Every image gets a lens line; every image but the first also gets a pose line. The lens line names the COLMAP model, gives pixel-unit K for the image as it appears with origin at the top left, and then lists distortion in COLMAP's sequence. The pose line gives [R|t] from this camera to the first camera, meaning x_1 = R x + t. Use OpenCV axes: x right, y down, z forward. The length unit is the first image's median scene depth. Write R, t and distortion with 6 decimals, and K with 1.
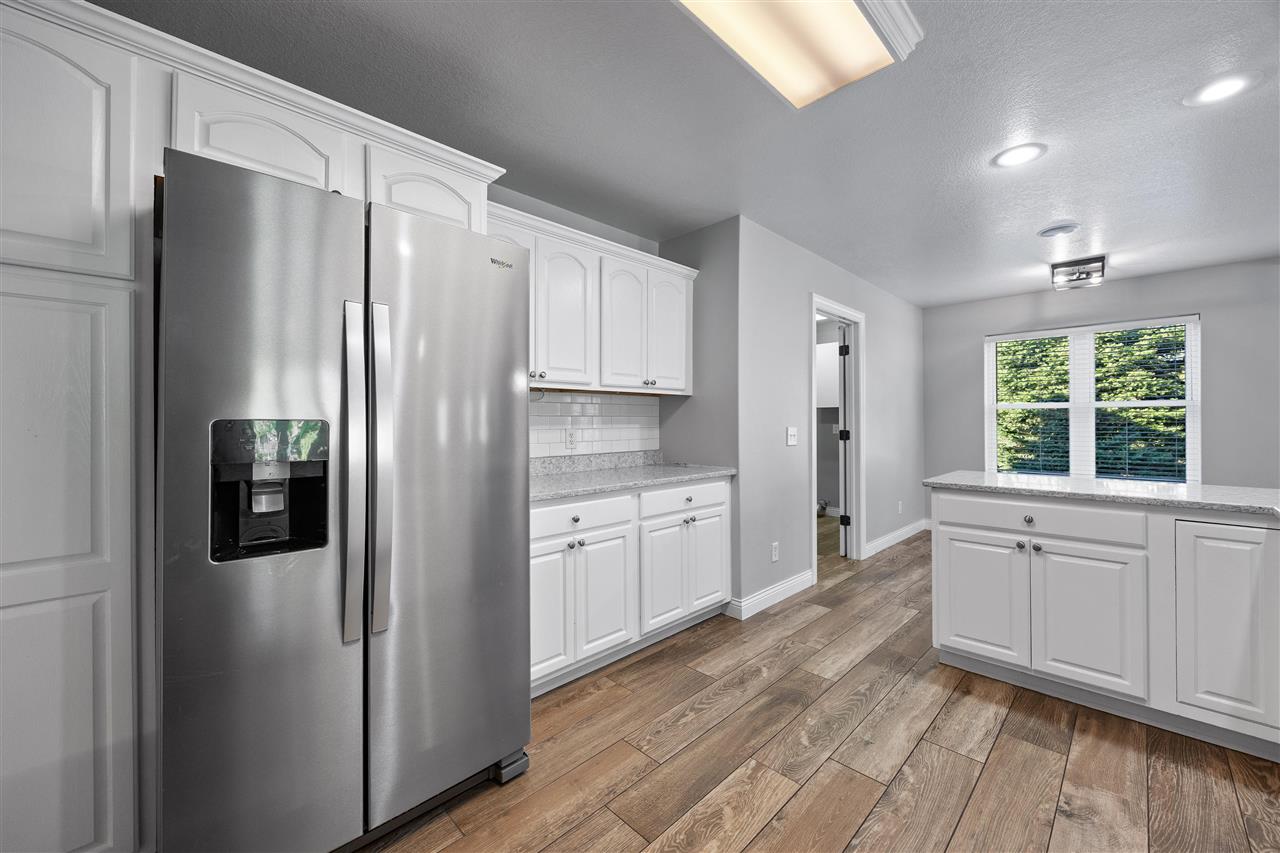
lens RADIAL K [[495.5, 0, 682.0], [0, 495.5, 418.5], [0, 0, 1]] dist [0.000195, -0.000498]
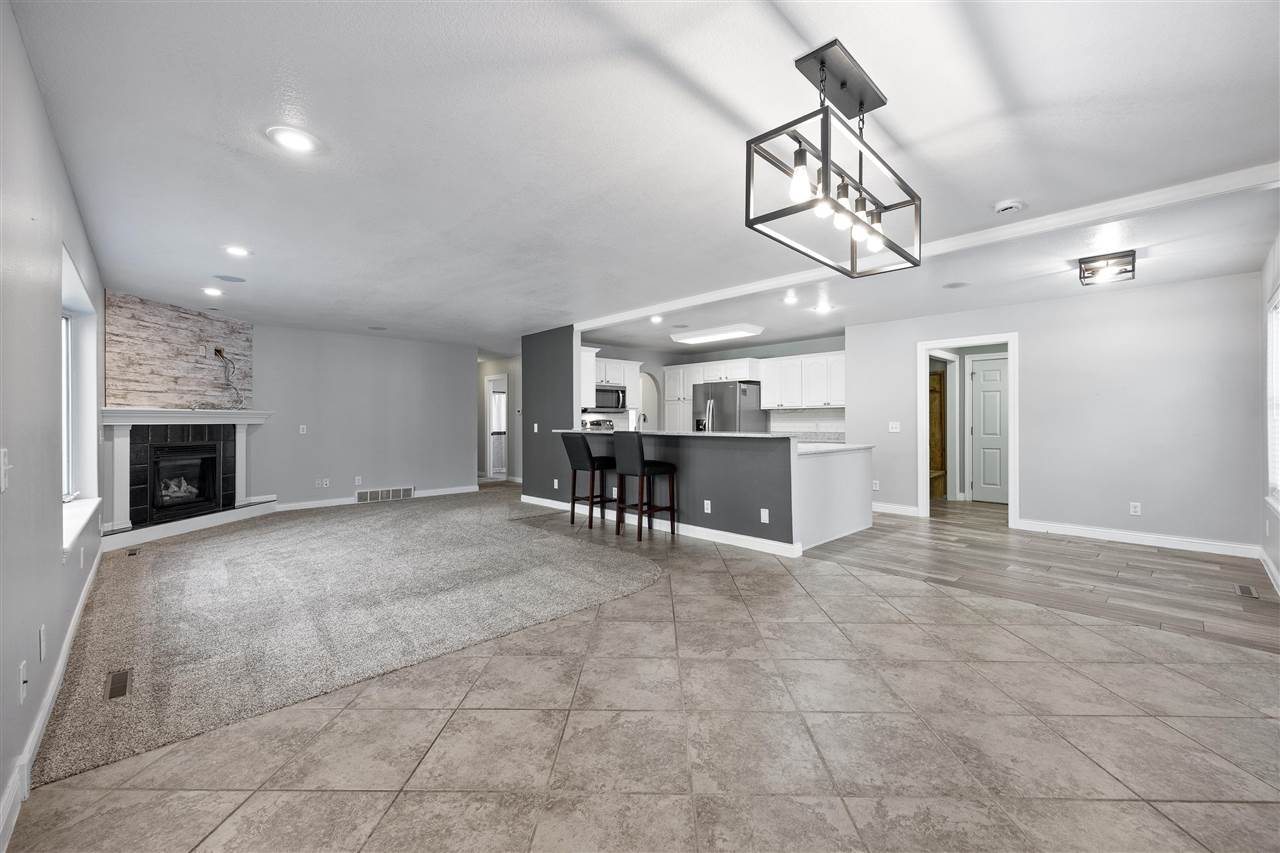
lens RADIAL K [[495.5, 0, 640.3], [0, 495.5, 418.8], [0, 0, 1]] dist [0.000195, -0.000498]
pose [[-0.024365, -0.001008, -0.999703, 2.911870], [0.008611, 0.999962, -0.001218, -0.002395], [0.999666, -0.008638, -0.024355, 0.153564]]
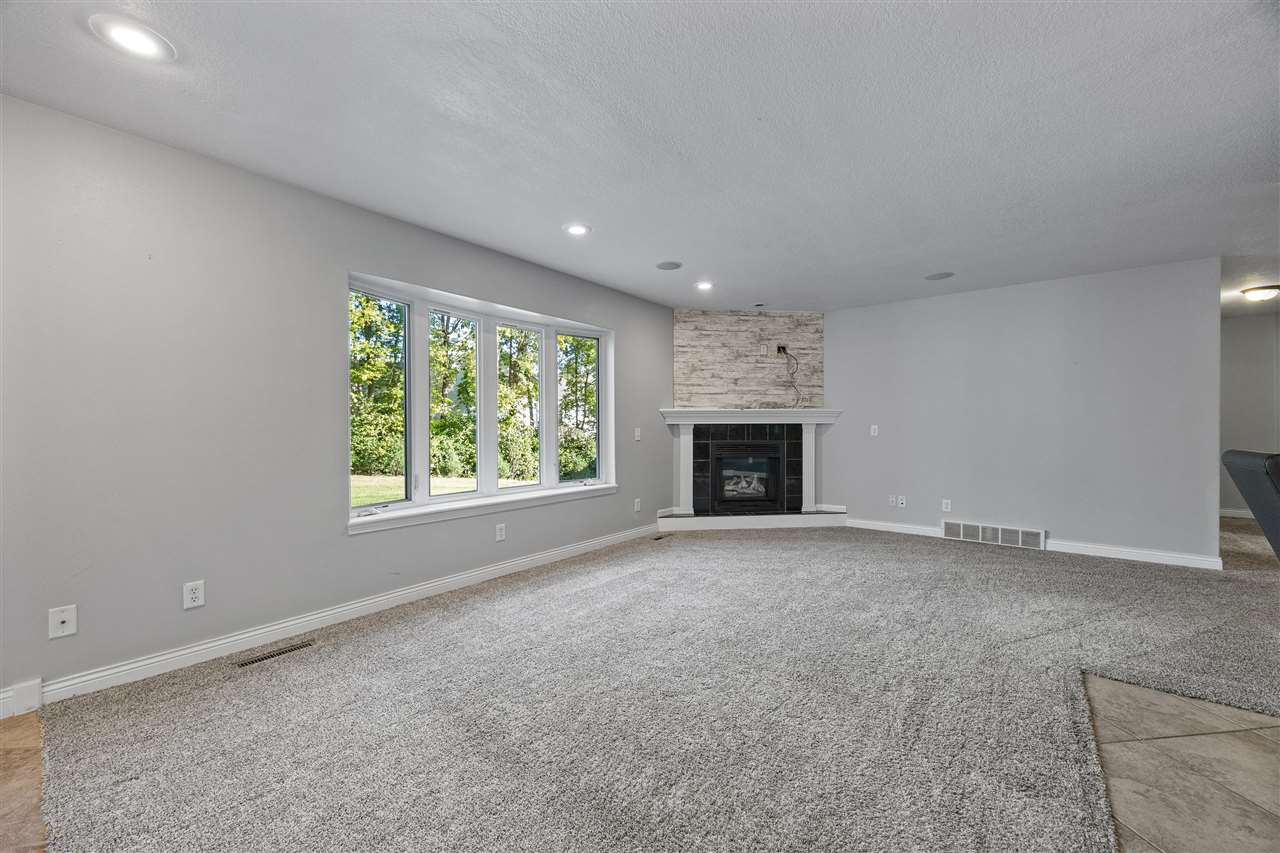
lens RADIAL K [[495.5, 0, 645.6], [0, 495.5, 425.4], [0, 0, 1]] dist [0.000195, -0.000498]
pose [[-0.991488, 0.008051, -0.129952, 1.488848], [0.008883, 0.999944, -0.005823, 0.018883], [0.129898, -0.006928, -0.991503, 0.266140]]
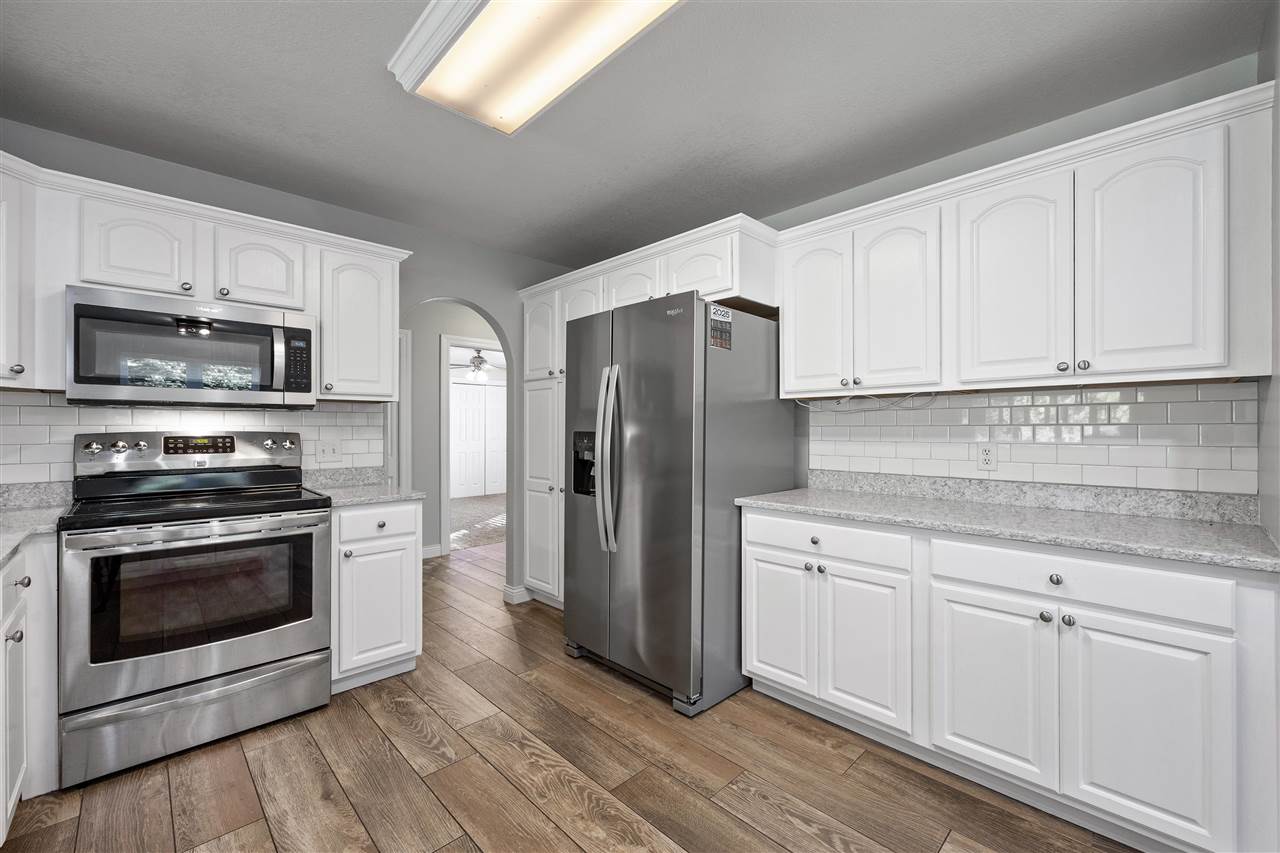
lens RADIAL K [[495.5, 0, 642.6], [0, 495.5, 431.0], [0, 0, 1]] dist [0.000195, -0.000498]
pose [[-0.027207, 0.006349, -0.999610, 0.617949], [0.007021, 0.999956, 0.006160, -0.005644], [0.999605, -0.006850, -0.027251, 0.622235]]
